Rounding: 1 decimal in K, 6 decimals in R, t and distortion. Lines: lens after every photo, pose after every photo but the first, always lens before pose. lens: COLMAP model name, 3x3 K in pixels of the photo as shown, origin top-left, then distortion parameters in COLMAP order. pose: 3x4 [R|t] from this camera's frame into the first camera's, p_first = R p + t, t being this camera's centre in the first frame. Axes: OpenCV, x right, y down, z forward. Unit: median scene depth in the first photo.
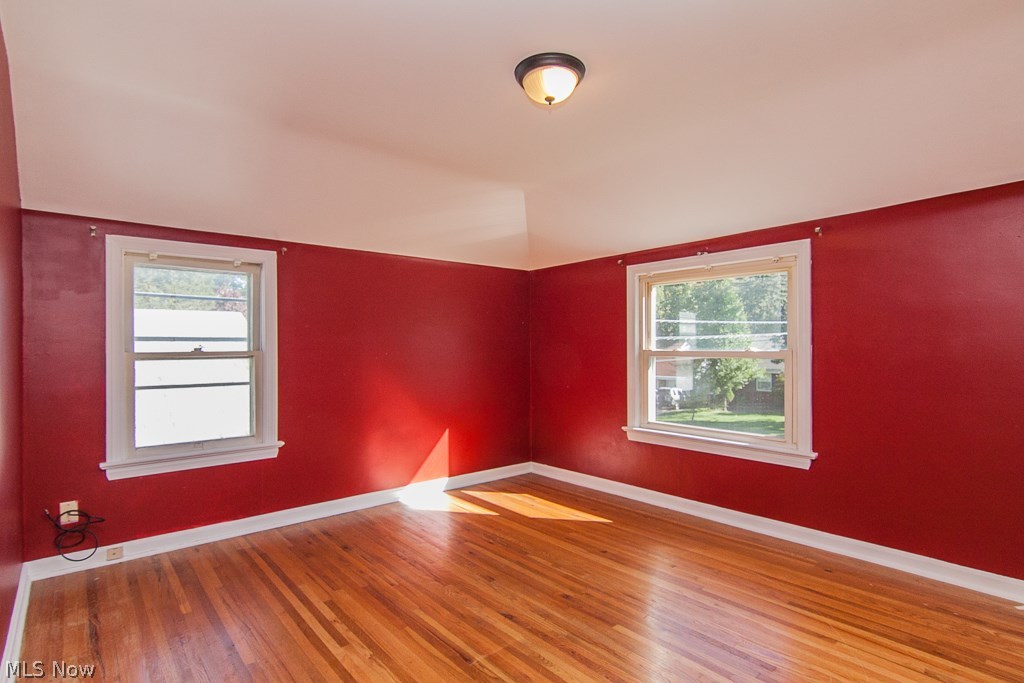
lens RADIAL K [[527.2, 0, 505.0], [0, 527.2, 344.4], [0, 0, 1]] dist [-0.006505, -0.000842]
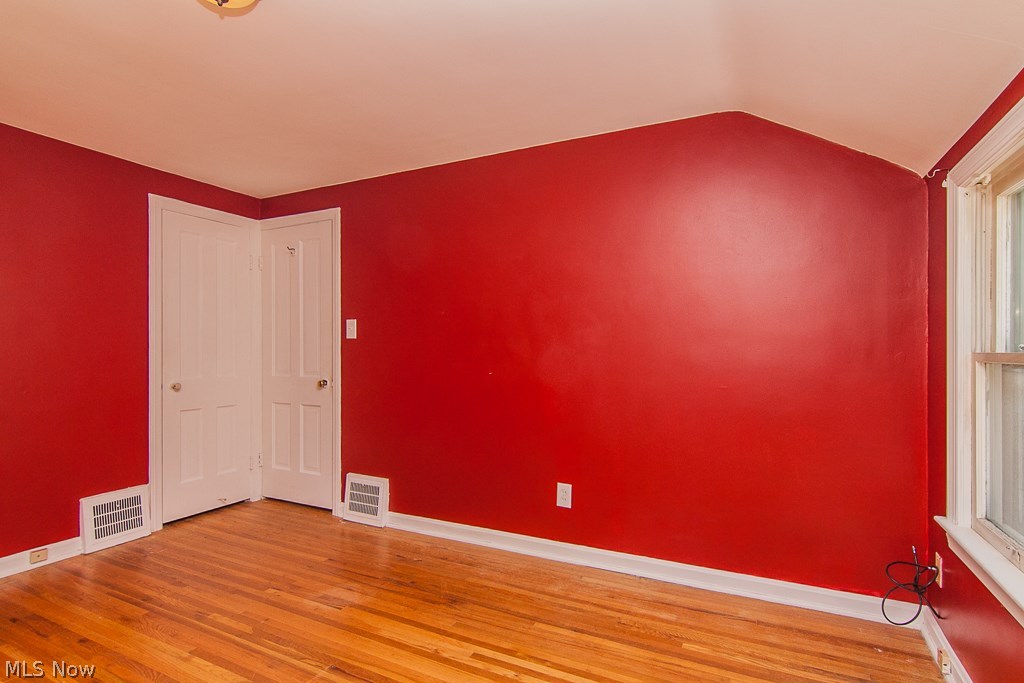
lens RADIAL K [[527.2, 0, 510.1], [0, 527.2, 346.3], [0, 0, 1]] dist [-0.006505, -0.000842]
pose [[-0.917328, 0.005244, -0.398097, 0.009178], [0.005648, 0.999984, 0.000158, 0.002616], [0.398091, -0.002103, -0.917343, 1.185070]]
